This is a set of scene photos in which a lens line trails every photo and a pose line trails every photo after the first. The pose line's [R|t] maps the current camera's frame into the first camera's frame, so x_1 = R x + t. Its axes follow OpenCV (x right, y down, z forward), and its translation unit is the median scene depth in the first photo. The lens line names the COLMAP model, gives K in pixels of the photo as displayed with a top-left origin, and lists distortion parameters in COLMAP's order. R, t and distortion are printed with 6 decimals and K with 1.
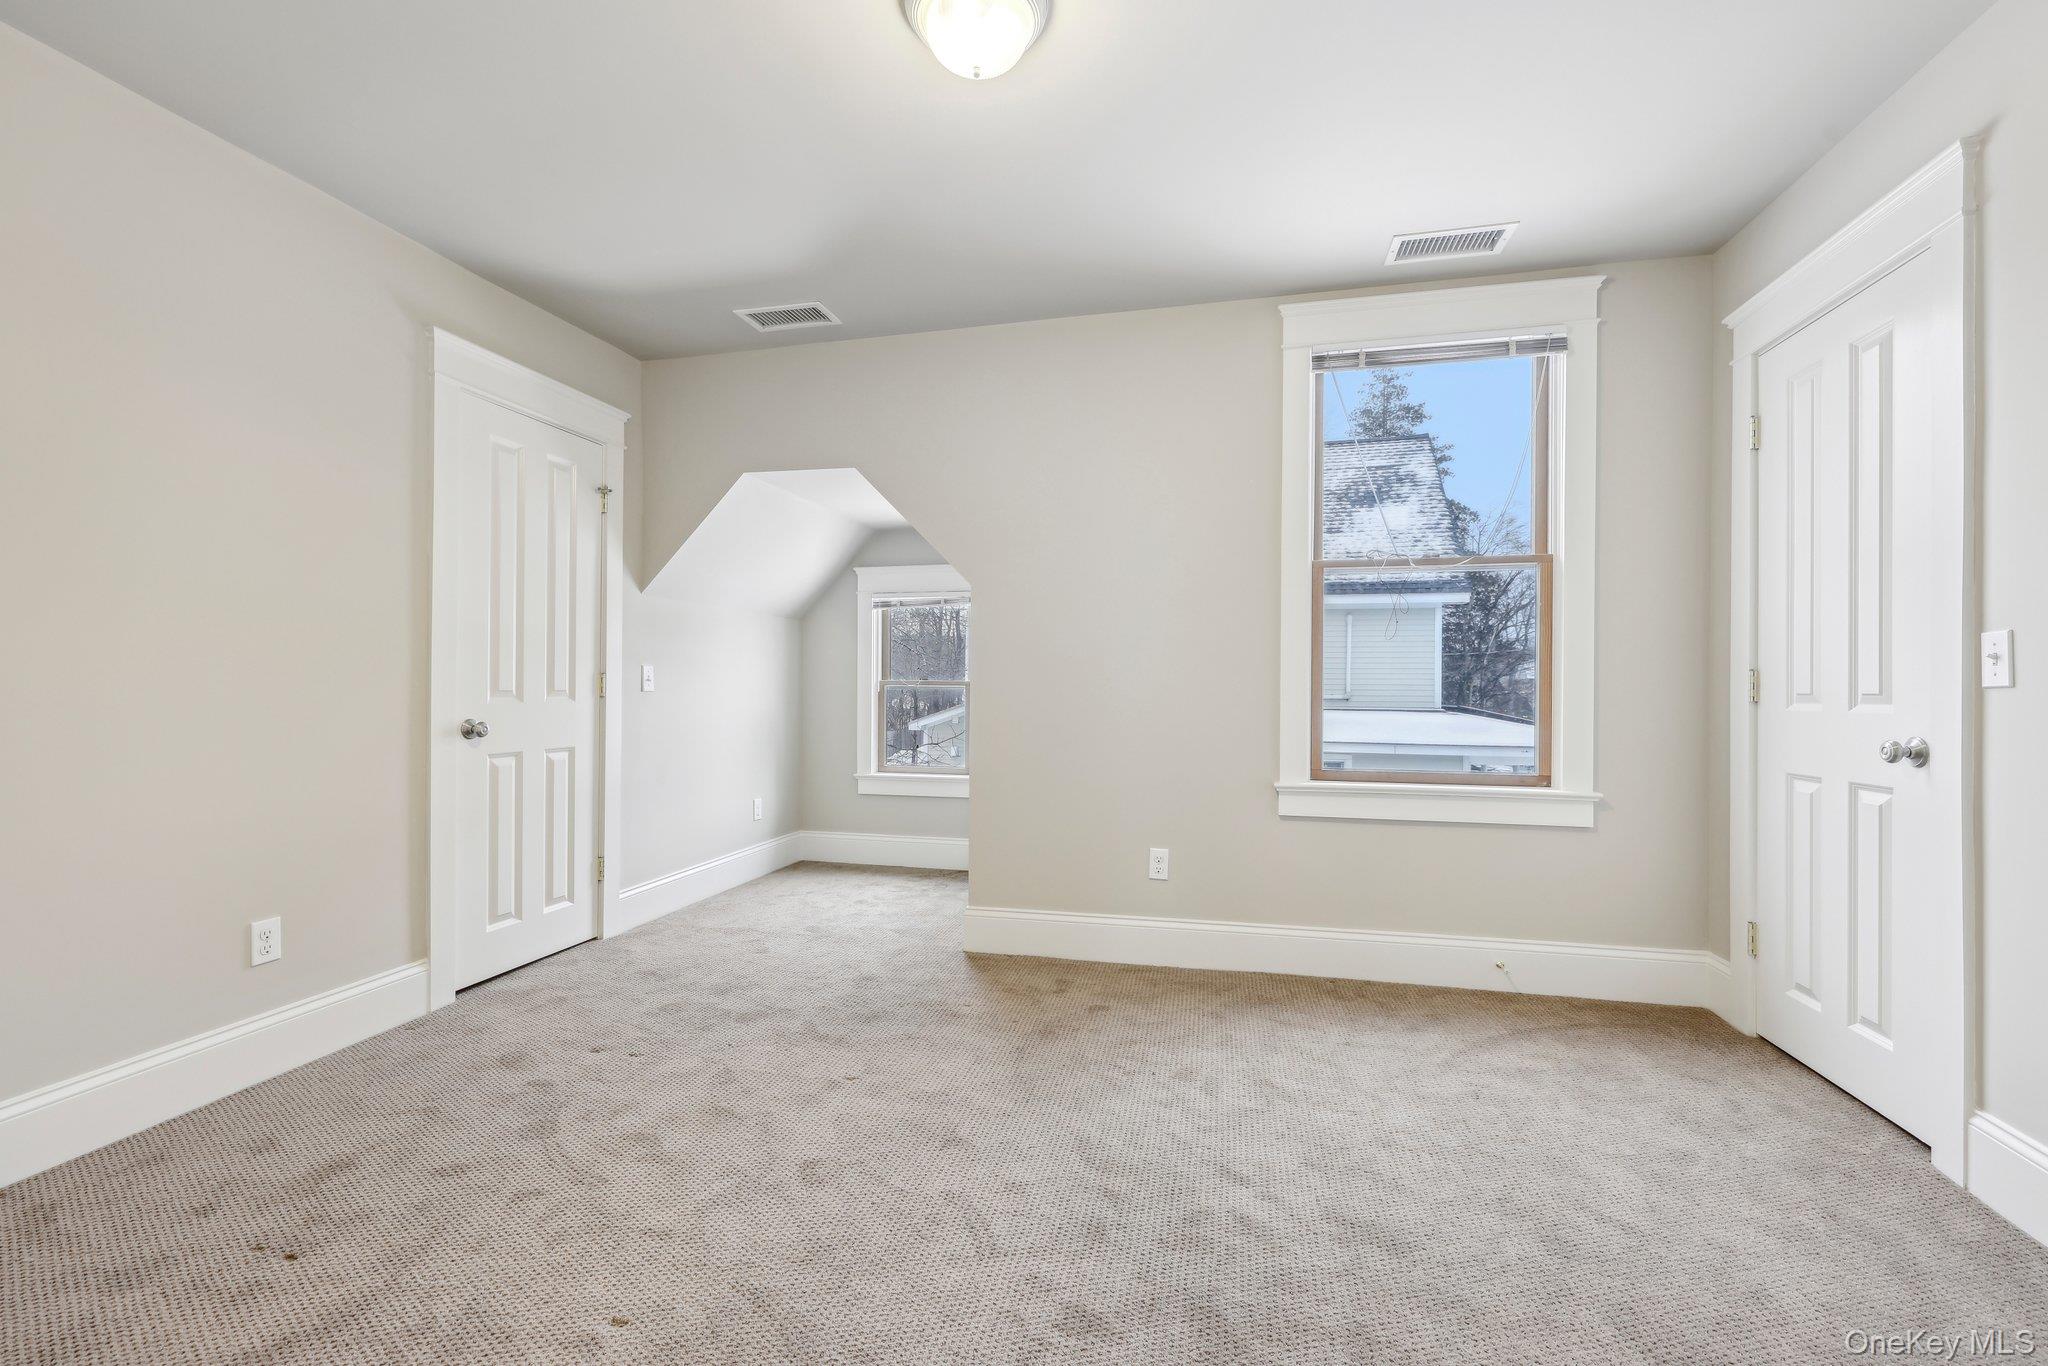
lens RADIAL K [[828.6, 0, 1030.2], [0, 828.6, 676.5], [0, 0, 1]] dist [-0.000035, -0.000058]
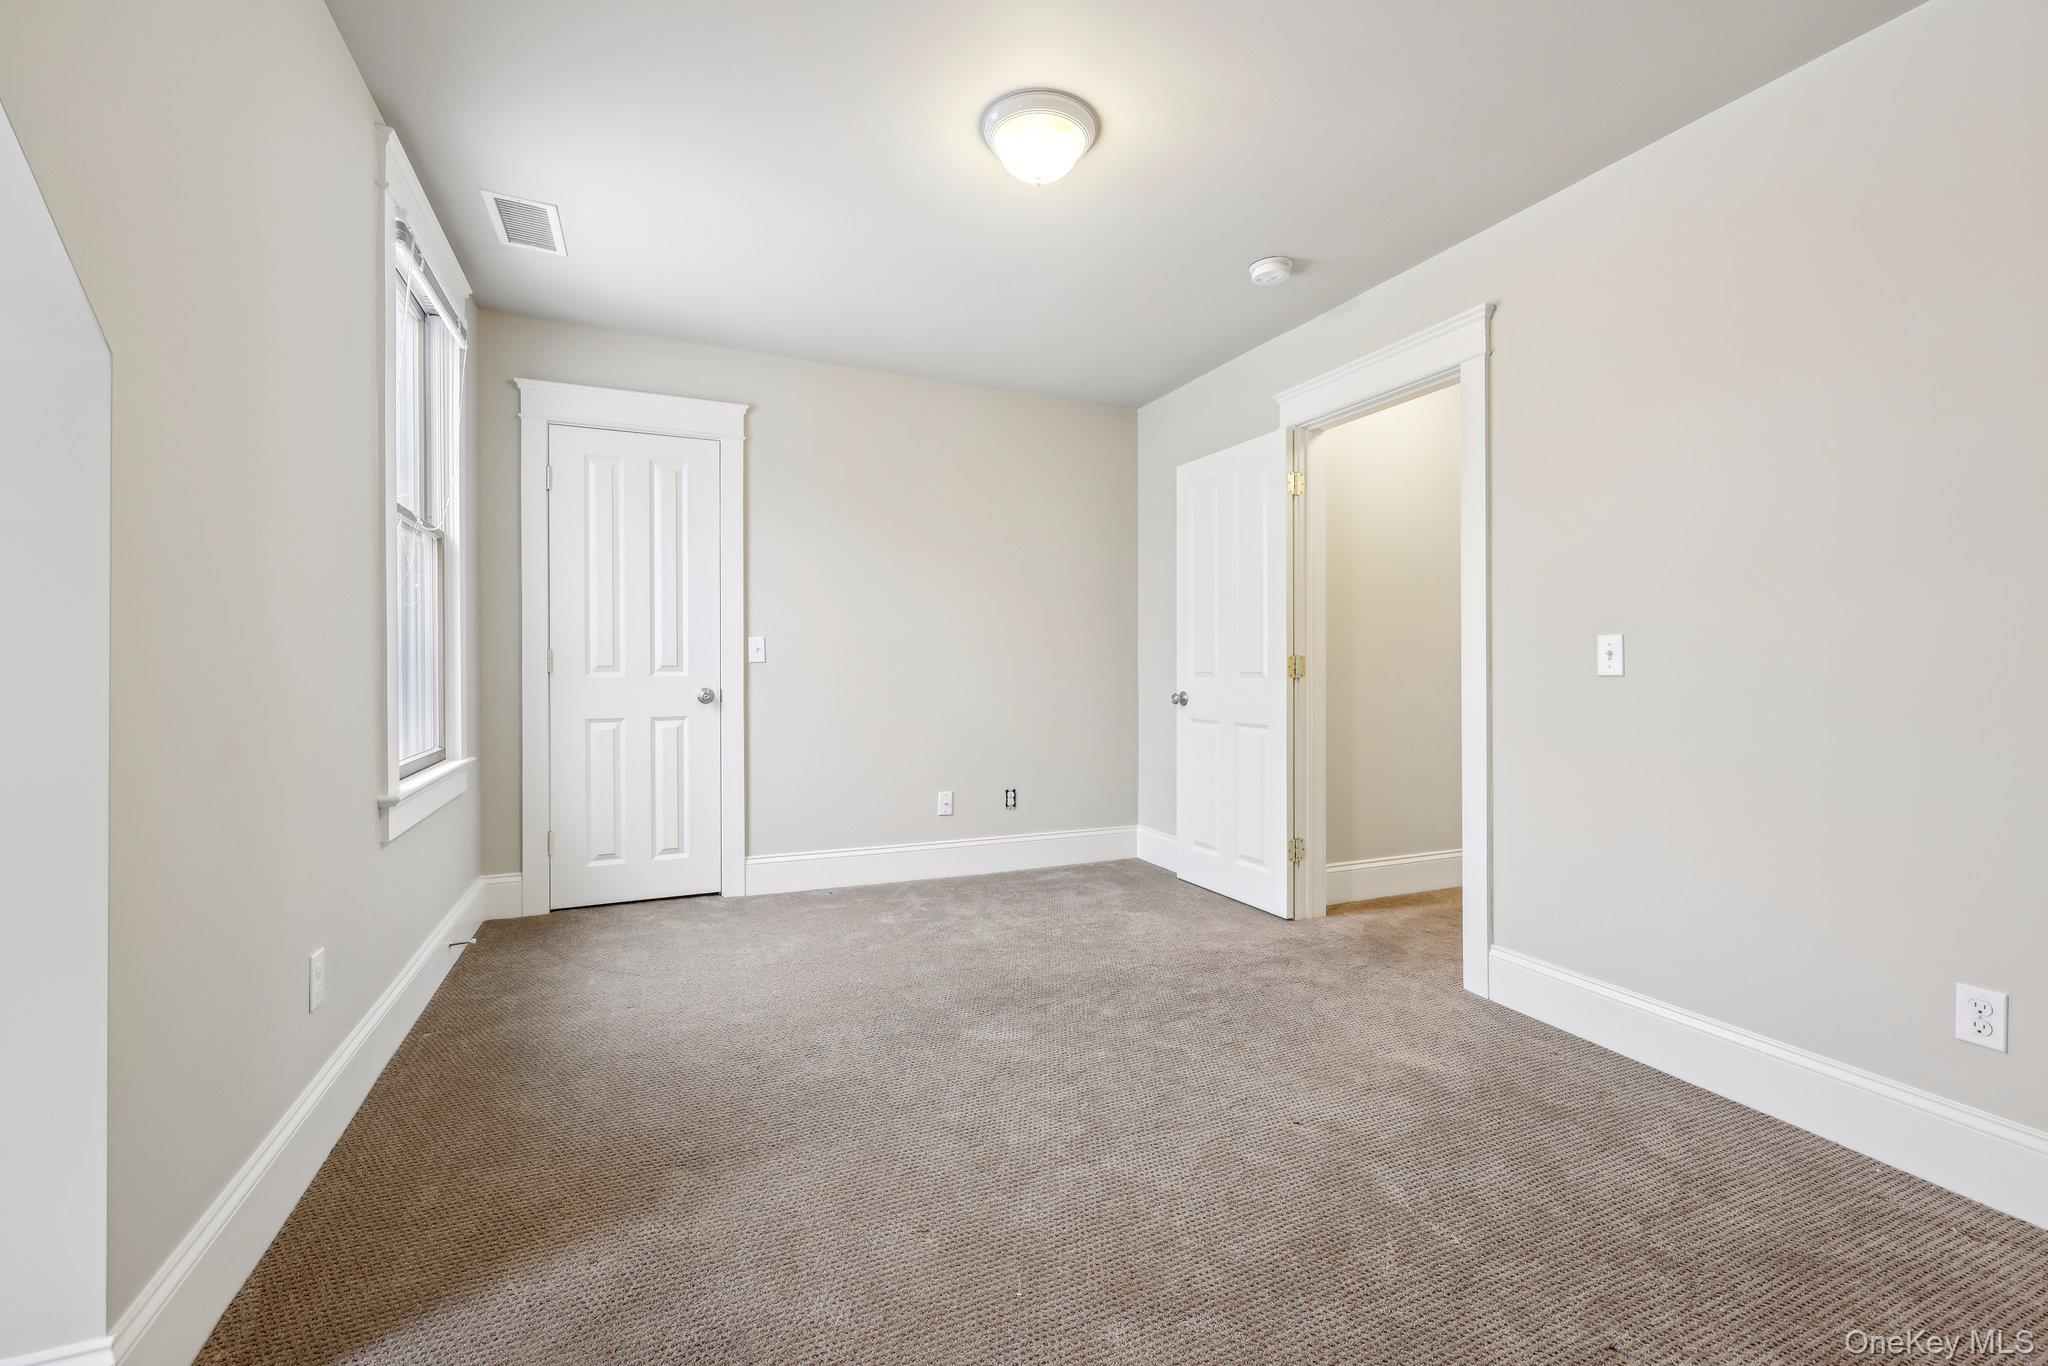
lens RADIAL K [[828.6, 0, 1030.2], [0, 828.6, 676.5], [0, 0, 1]] dist [-0.000035, -0.000058]
pose [[-0.600750, -0.005261, 0.799420, -0.806438], [-0.008363, 0.999965, 0.000296, 0.033391], [-0.799393, -0.006508, -0.600773, 1.331030]]
